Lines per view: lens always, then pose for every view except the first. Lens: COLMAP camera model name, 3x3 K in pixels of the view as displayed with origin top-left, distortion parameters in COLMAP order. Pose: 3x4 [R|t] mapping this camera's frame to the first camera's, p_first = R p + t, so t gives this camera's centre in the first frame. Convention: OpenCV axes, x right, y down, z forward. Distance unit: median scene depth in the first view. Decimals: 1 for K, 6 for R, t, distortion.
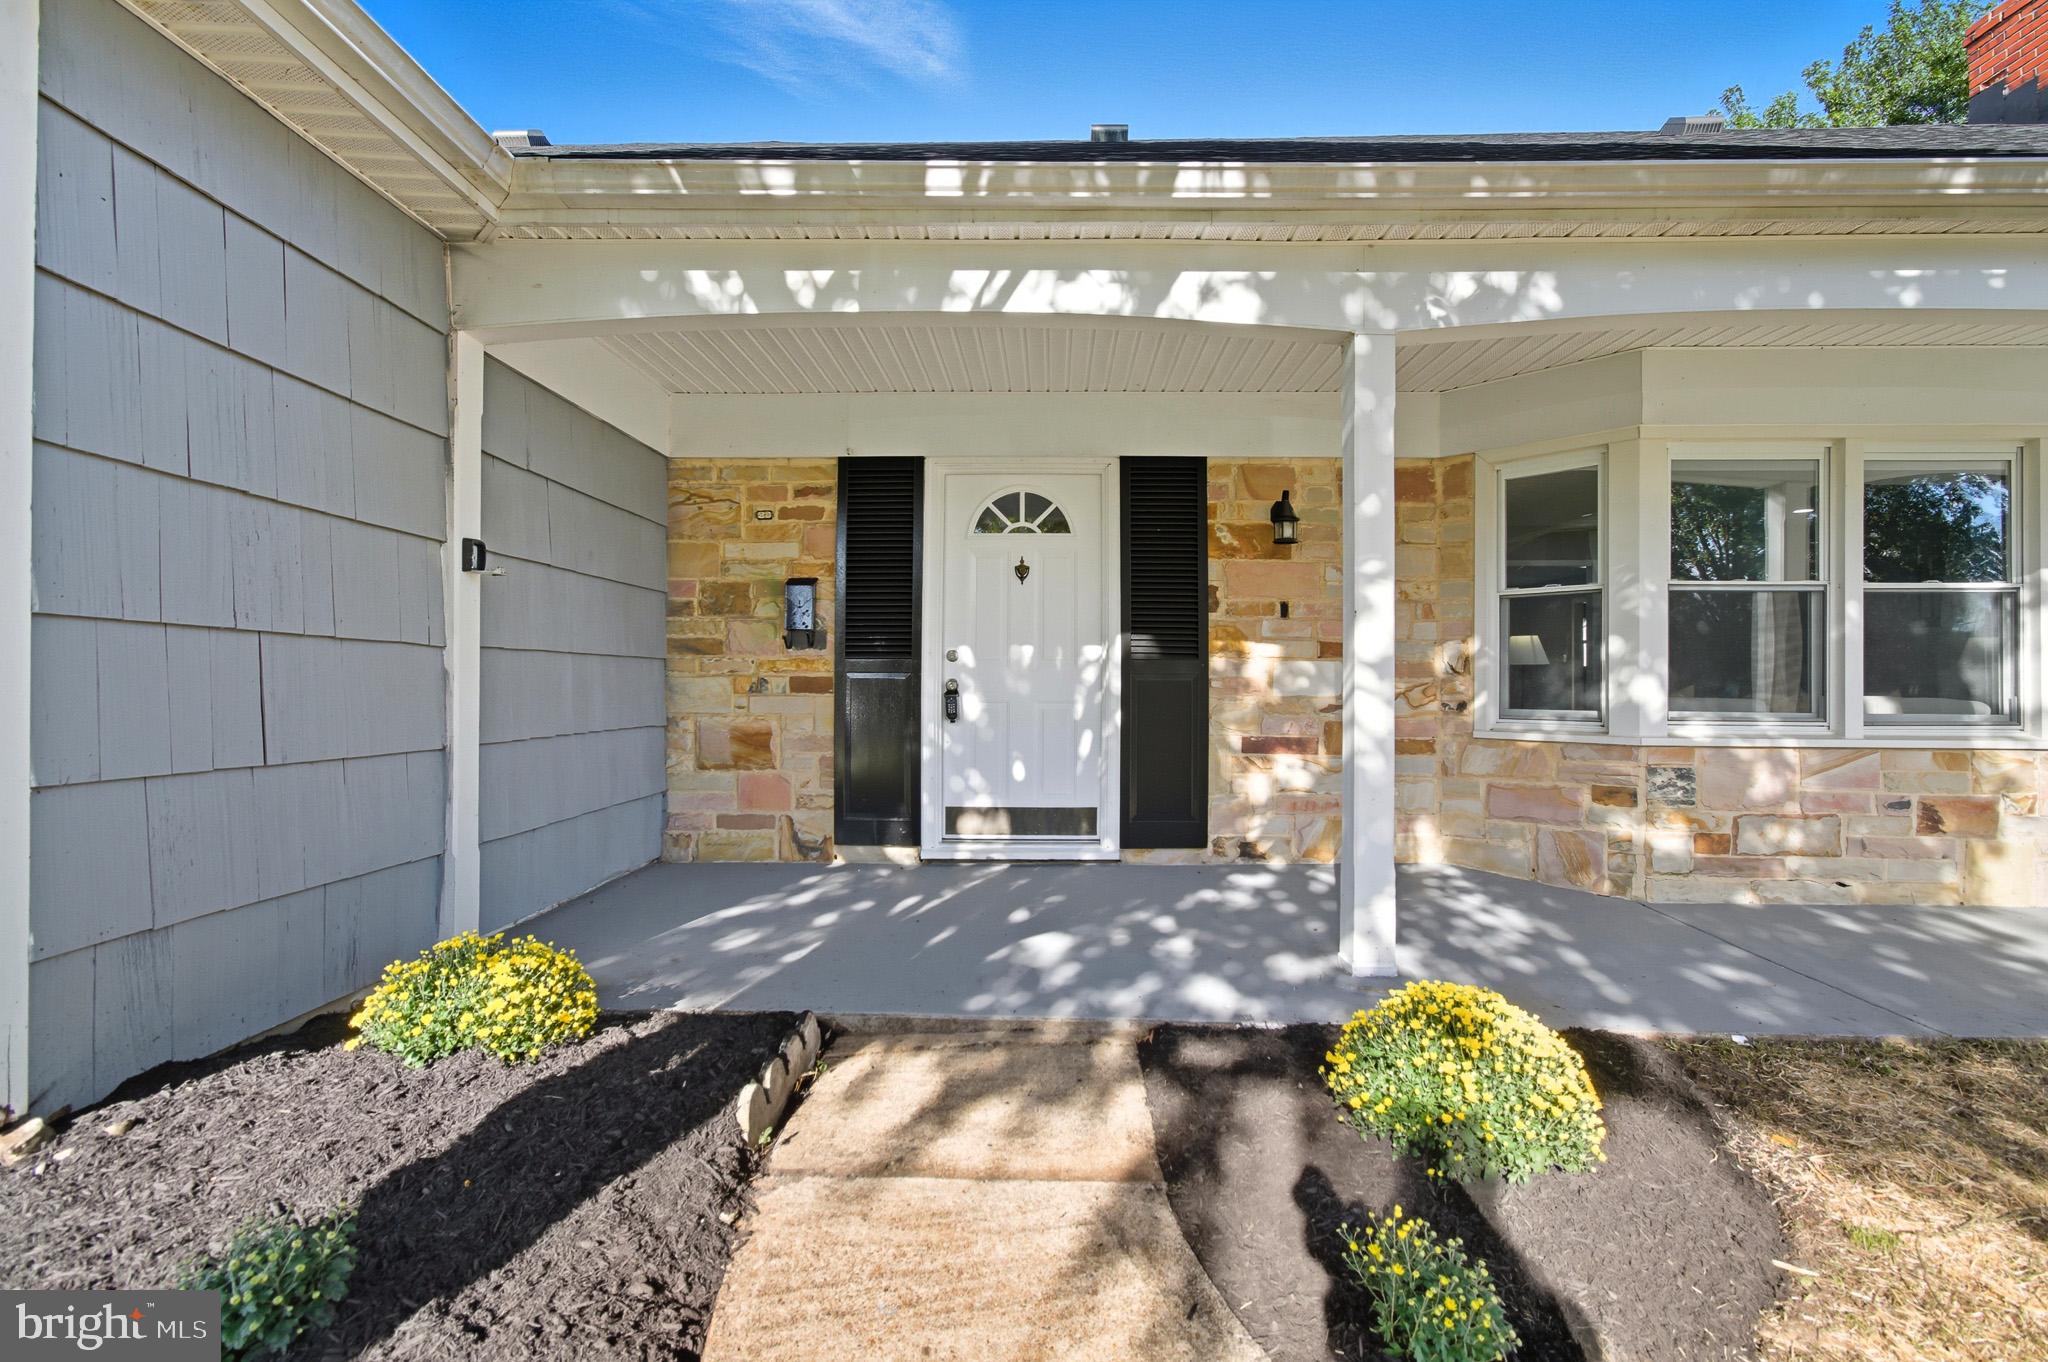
lens RADIAL K [[910.9, 0, 1024.0], [0, 910.9, 681.0], [0, 0, 1]] dist [0.000154, -0.000071]
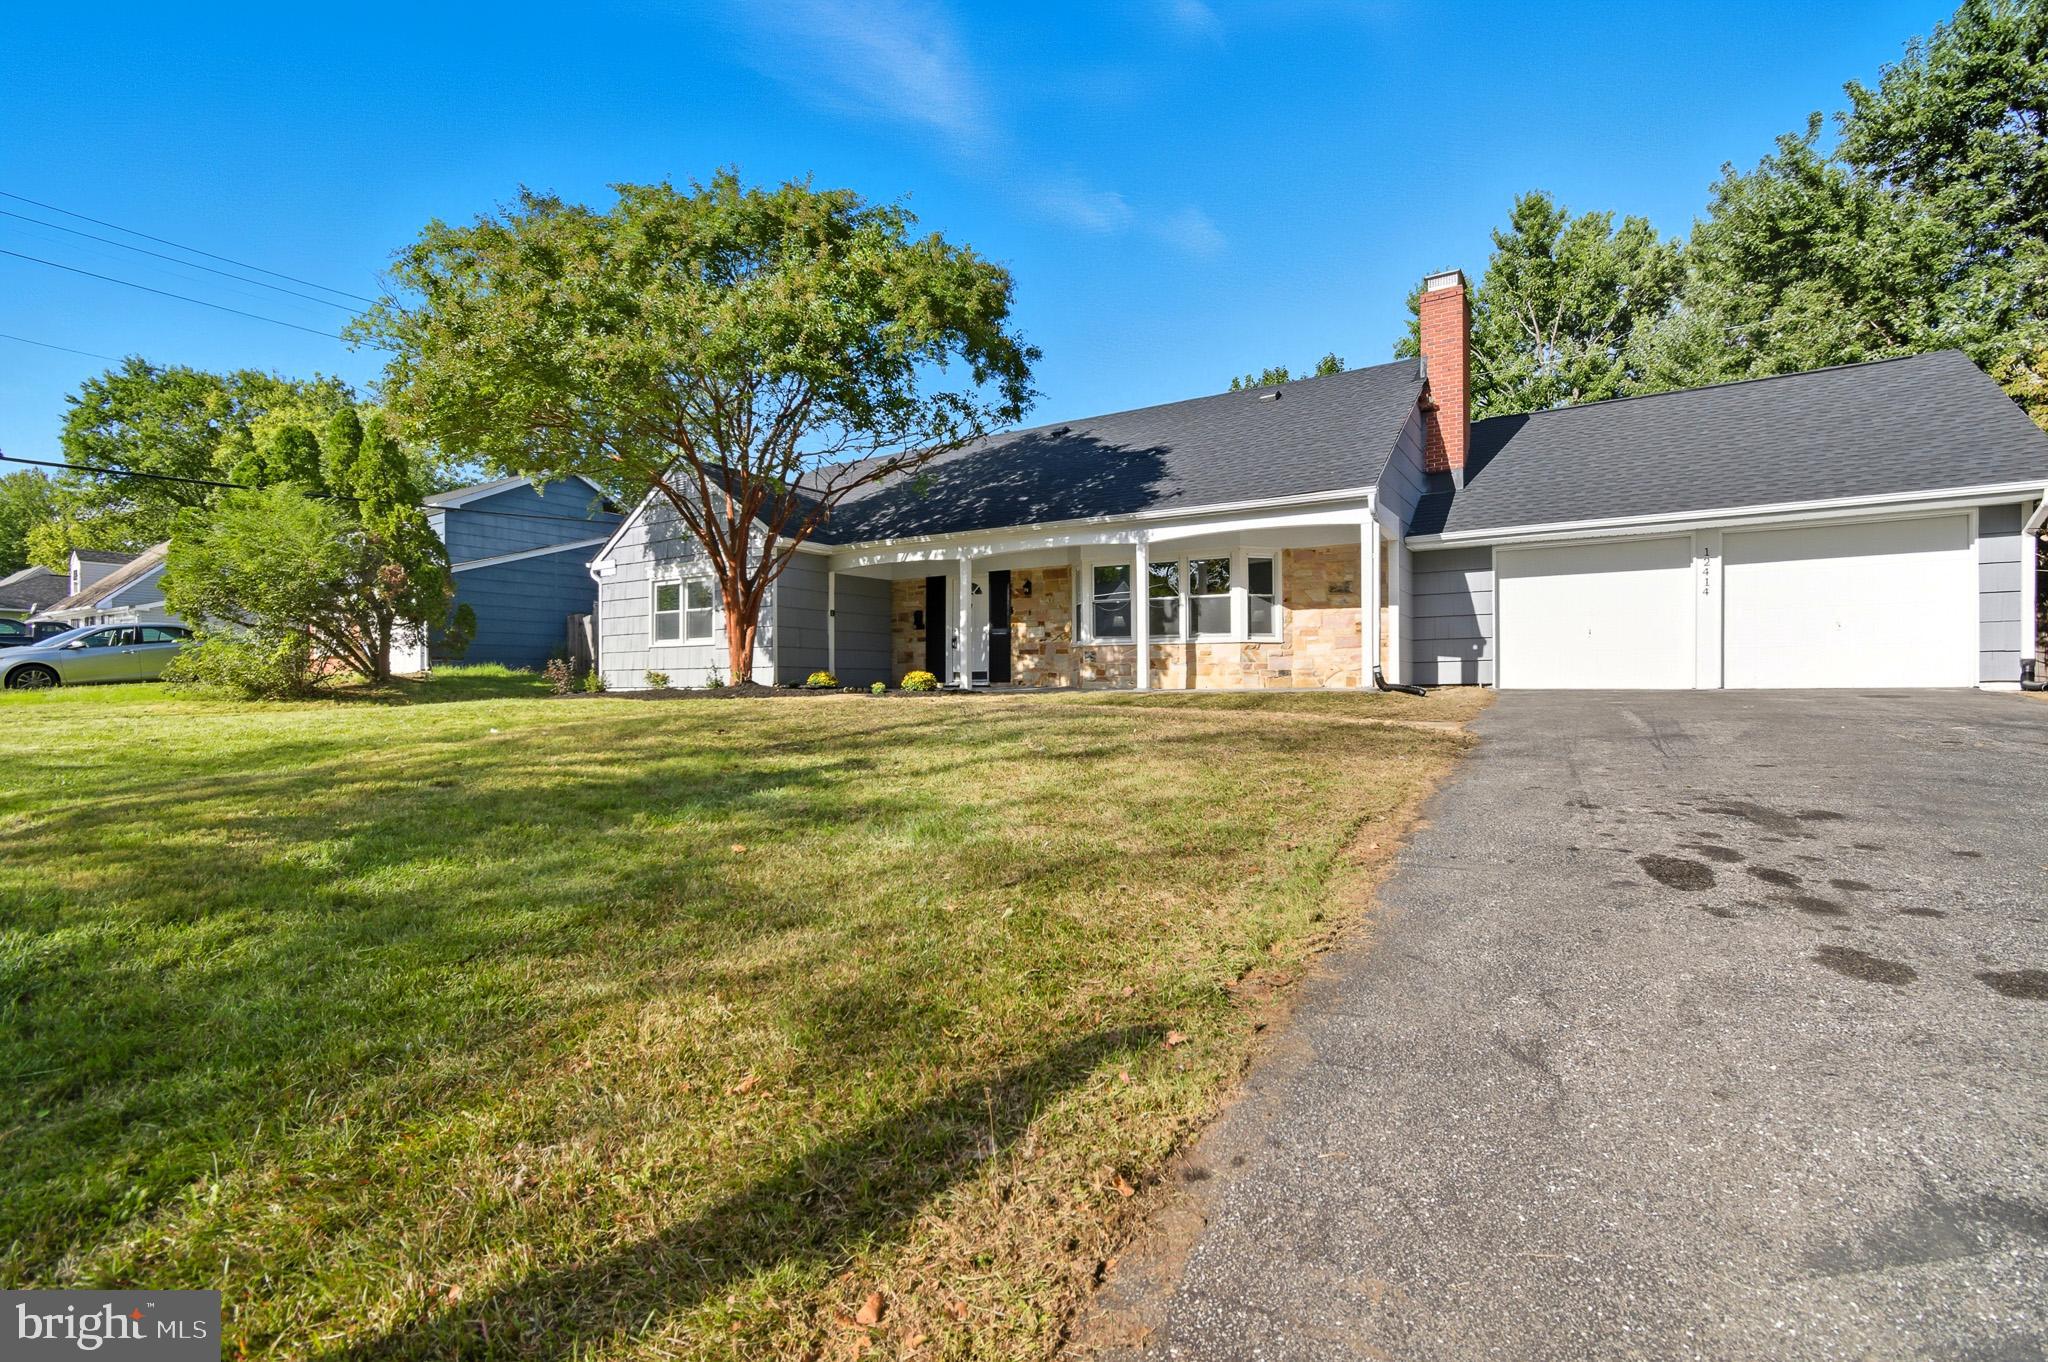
lens RADIAL K [[910.9, 0, 1024.0], [0, 910.9, 681.0], [0, 0, 1]] dist [0.000154, -0.000071]
pose [[0.842798, -0.006251, -0.538193, 2.158878], [0.010020, 0.999941, 0.004077, 0.166750], [0.538136, -0.008829, 0.842812, -1.946119]]
